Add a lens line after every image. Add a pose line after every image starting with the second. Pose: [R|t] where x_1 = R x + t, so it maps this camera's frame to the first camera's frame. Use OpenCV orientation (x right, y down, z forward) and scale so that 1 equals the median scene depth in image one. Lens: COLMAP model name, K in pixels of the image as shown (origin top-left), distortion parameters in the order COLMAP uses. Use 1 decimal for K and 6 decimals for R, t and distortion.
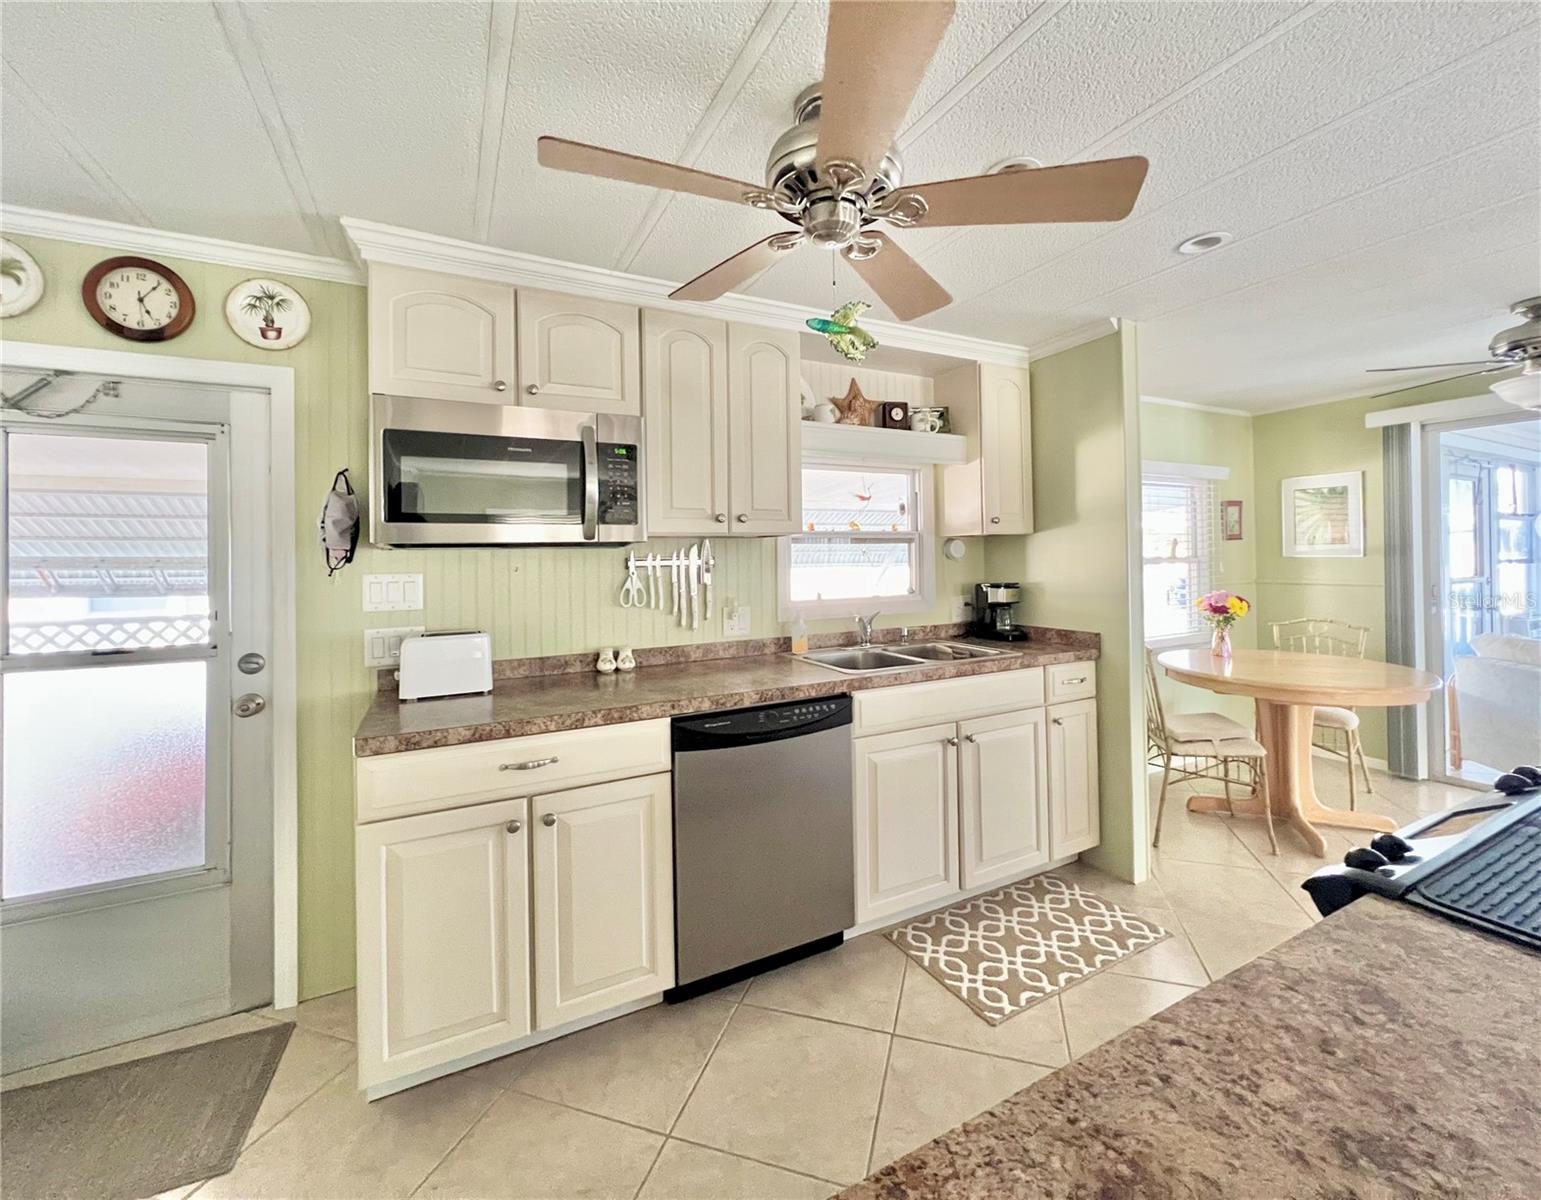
lens RADIAL K [[638.0, 0, 772.8], [0, 638.0, 552.4], [0, 0, 1]] dist [-0.000077, -0.000360]
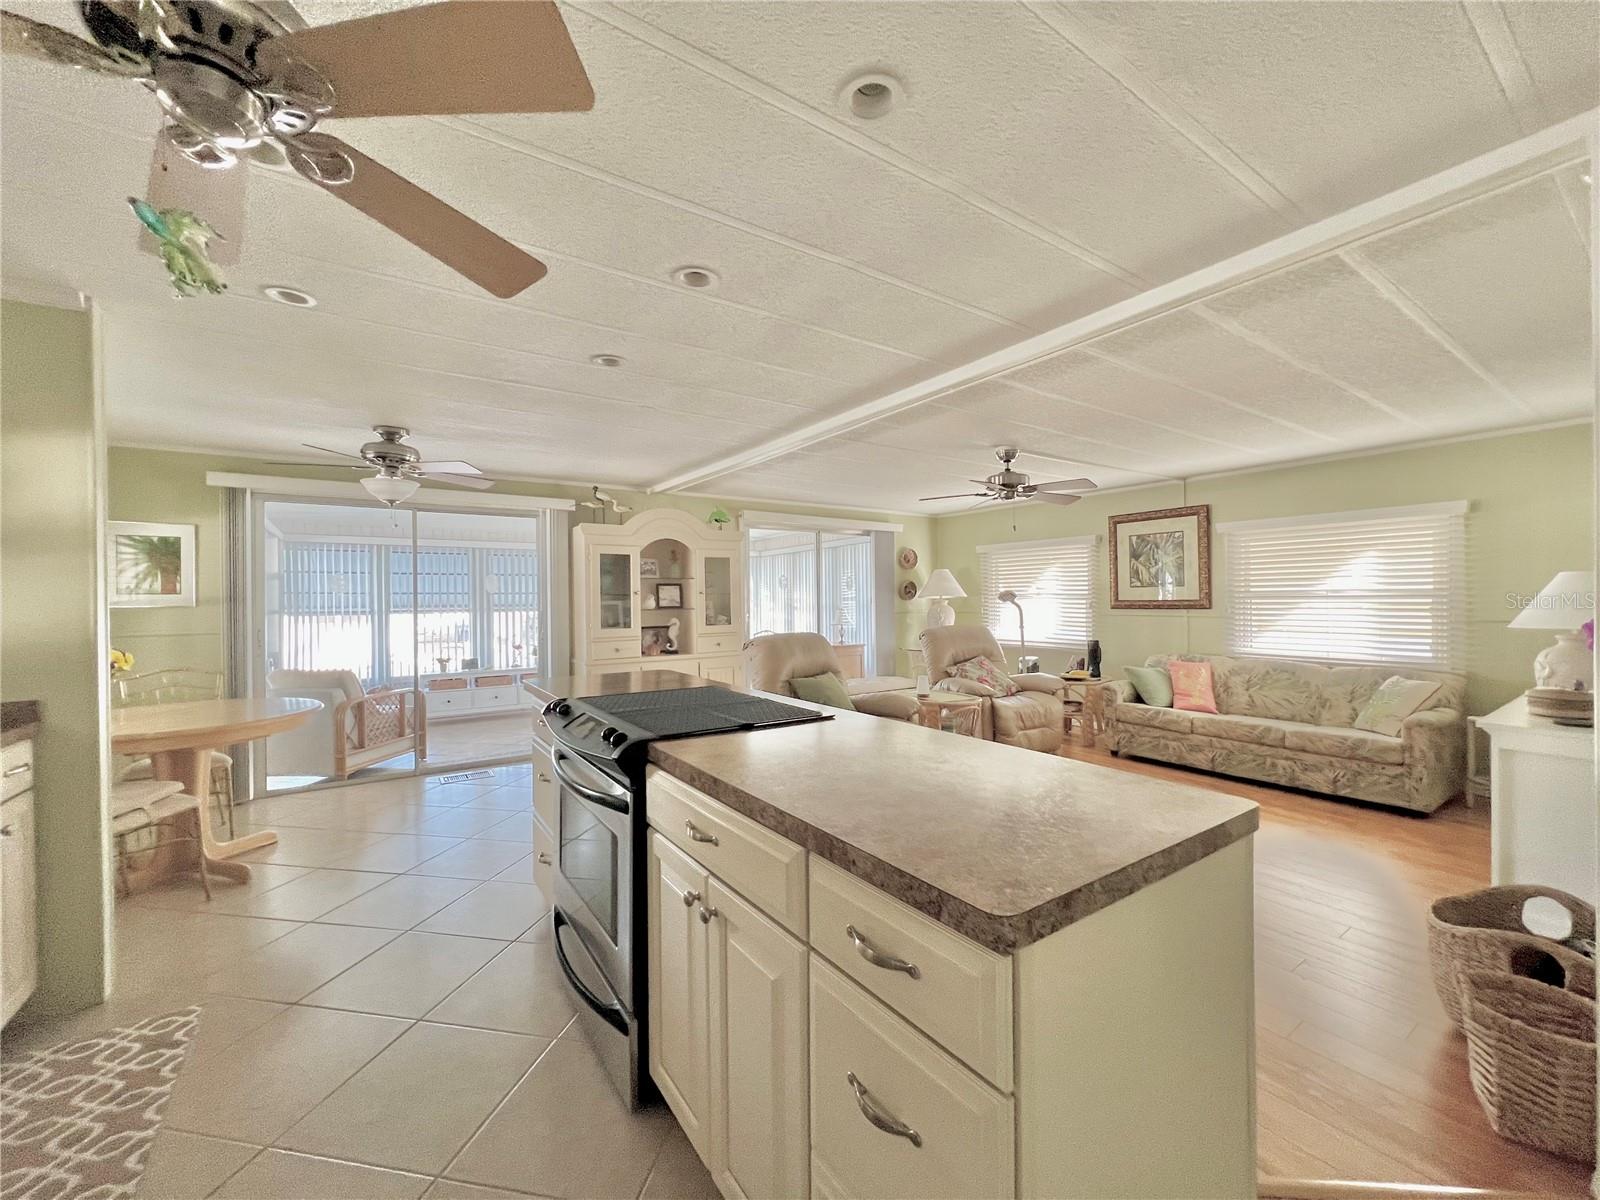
lens RADIAL K [[638.3, 0, 807.0], [0, 638.3, 602.7], [0, 0, 1]] dist [0.000148, 0.000059]
pose [[-0.134244, 0.013866, 0.990851, -0.257274], [0.006396, 0.999893, -0.013126, 0.021476], [-0.990928, 0.004575, -0.134318, 0.159552]]
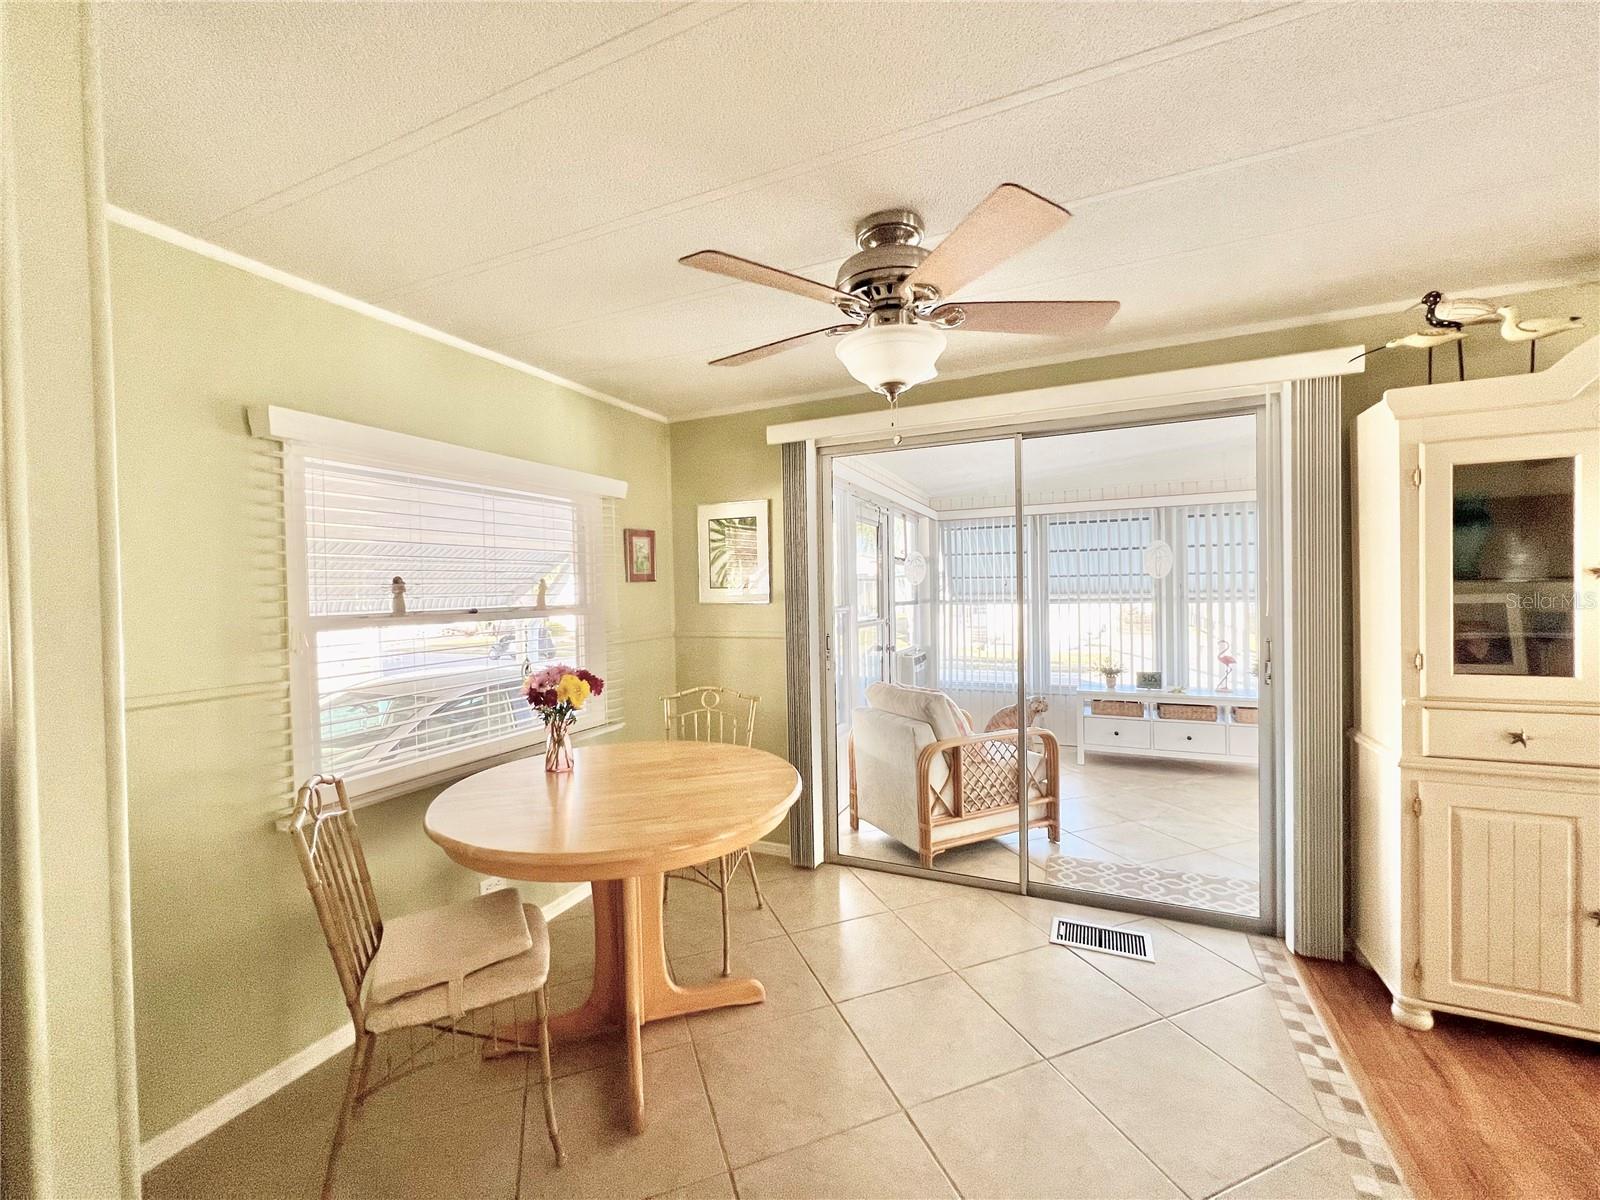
lens RADIAL K [[638.3, 0, 804.3], [0, 638.3, 602.9], [0, 0, 1]] dist [0.000148, 0.000059]
pose [[0.779939, -0.012916, 0.625723, 0.468134], [0.005215, 0.999886, 0.014140, -0.005556], [-0.625834, -0.007765, 0.779917, 0.347523]]
